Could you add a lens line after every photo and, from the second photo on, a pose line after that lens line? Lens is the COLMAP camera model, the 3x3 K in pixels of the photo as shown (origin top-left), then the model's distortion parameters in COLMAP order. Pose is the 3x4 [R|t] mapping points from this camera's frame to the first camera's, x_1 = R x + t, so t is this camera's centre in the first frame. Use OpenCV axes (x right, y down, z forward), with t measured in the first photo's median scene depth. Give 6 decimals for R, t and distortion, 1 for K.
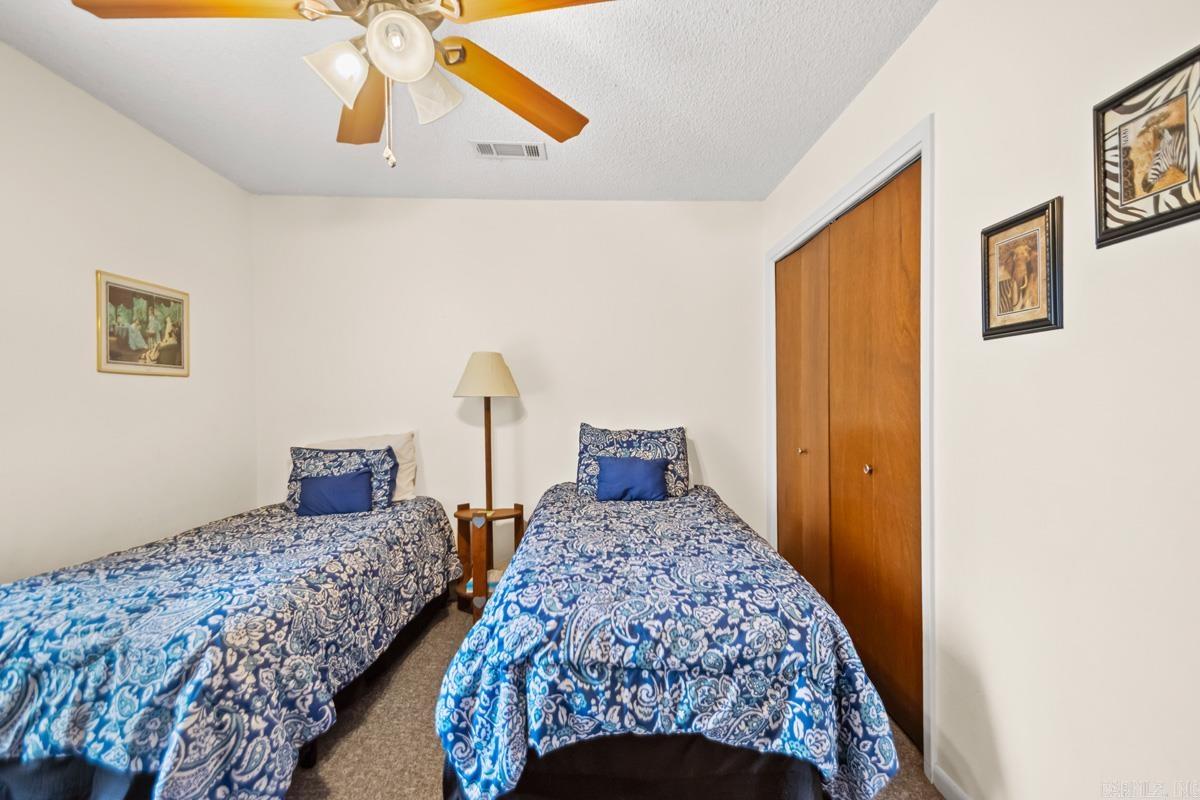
lens RADIAL K [[575.2, 0, 607.1], [0, 575.2, 396.0], [0, 0, 1]] dist [0.036300, -0.022455]
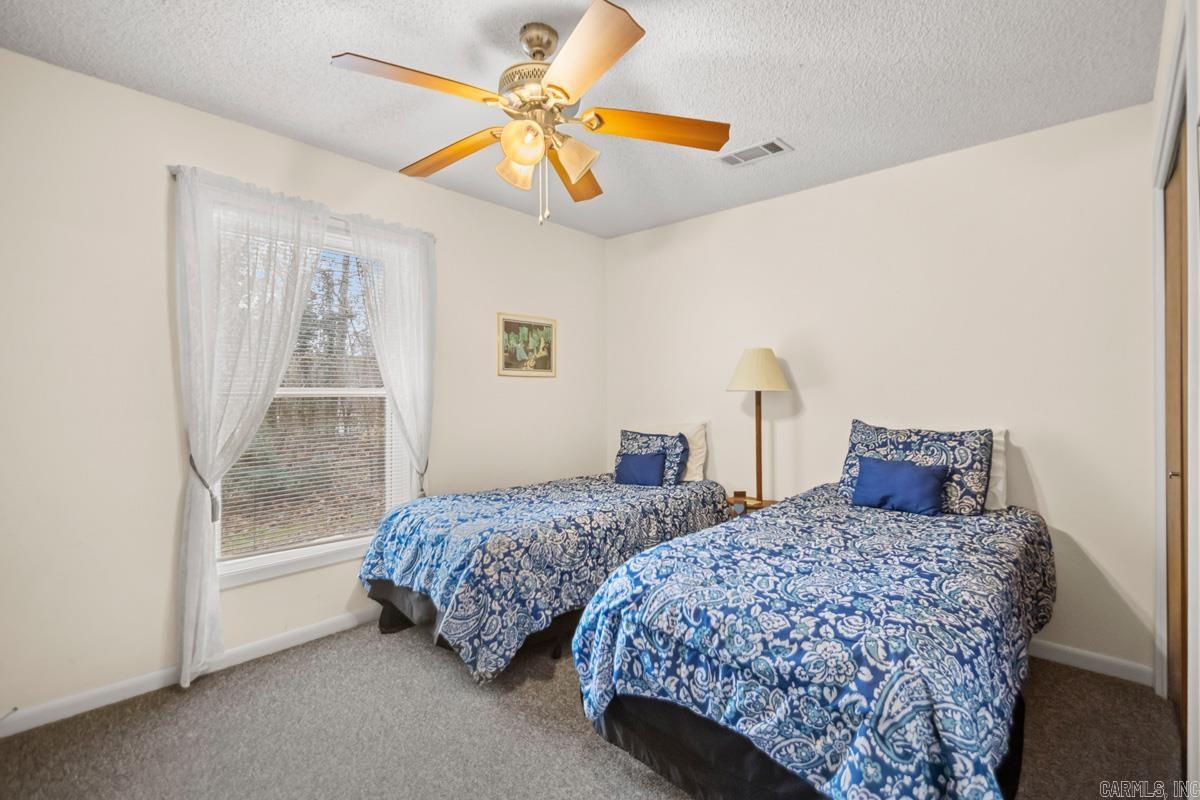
lens RADIAL K [[575.2, 0, 607.1], [0, 575.2, 396.0], [0, 0, 1]] dist [0.036300, -0.022455]
pose [[0.703139, 0.005147, -0.711034, 0.666140], [0.001958, 0.999956, 0.009174, 0.000720], [0.711050, -0.007843, 0.703098, 0.149344]]
